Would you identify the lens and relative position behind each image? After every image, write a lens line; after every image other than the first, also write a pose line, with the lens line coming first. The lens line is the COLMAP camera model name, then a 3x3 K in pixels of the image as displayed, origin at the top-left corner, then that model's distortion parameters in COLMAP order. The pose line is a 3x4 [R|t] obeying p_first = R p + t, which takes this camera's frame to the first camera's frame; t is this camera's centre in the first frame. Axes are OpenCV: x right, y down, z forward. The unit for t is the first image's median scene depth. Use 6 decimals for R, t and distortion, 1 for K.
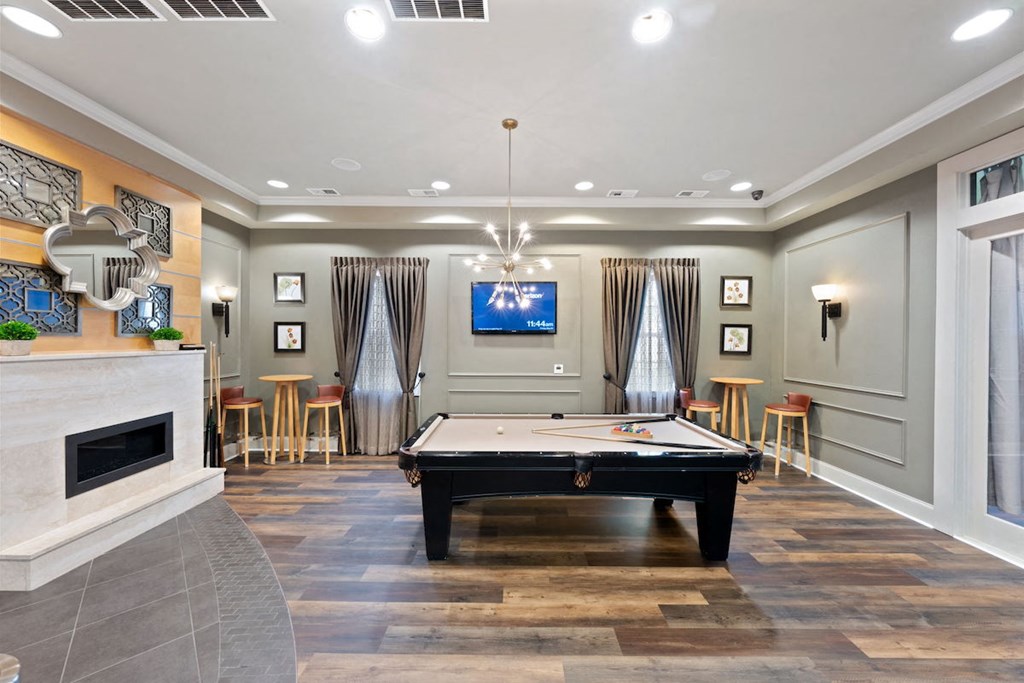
lens RADIAL K [[371.2, 0, 512.6], [0, 371.2, 337.9], [0, 0, 1]] dist [-0.003556, -0.000083]
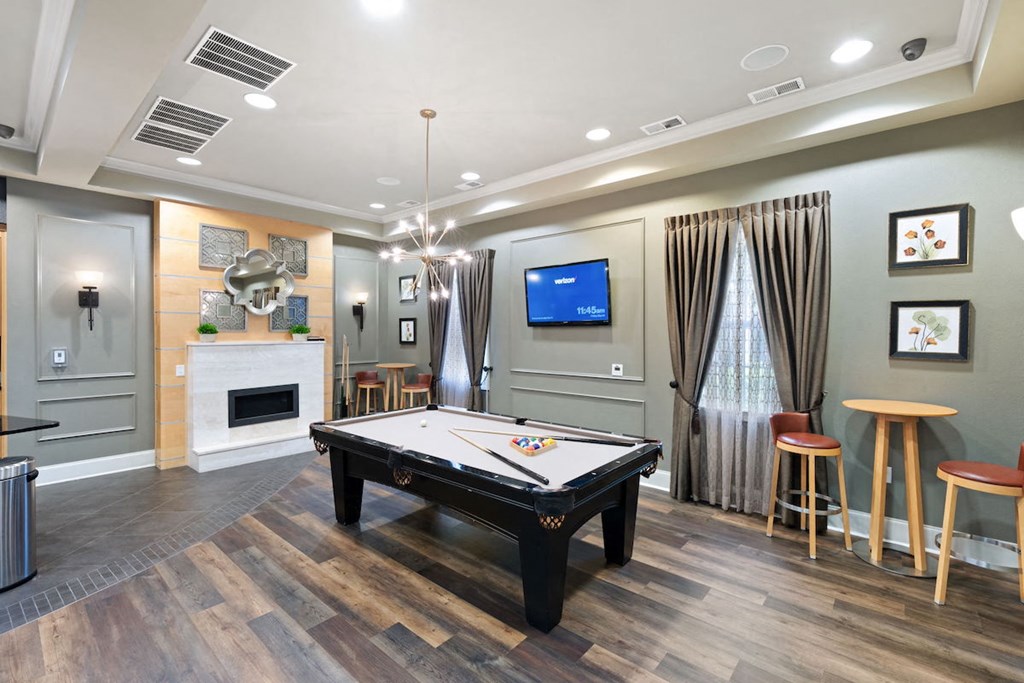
lens RADIAL K [[445.8, 0, 513.9], [0, 445.8, 330.3], [0, 0, 1]] dist [0.000037, -0.000022]
pose [[0.761598, -0.007483, -0.648007, 0.744821], [0.006591, 0.999971, -0.003801, 0.004076], [0.648016, -0.001376, 0.761625, 0.195697]]
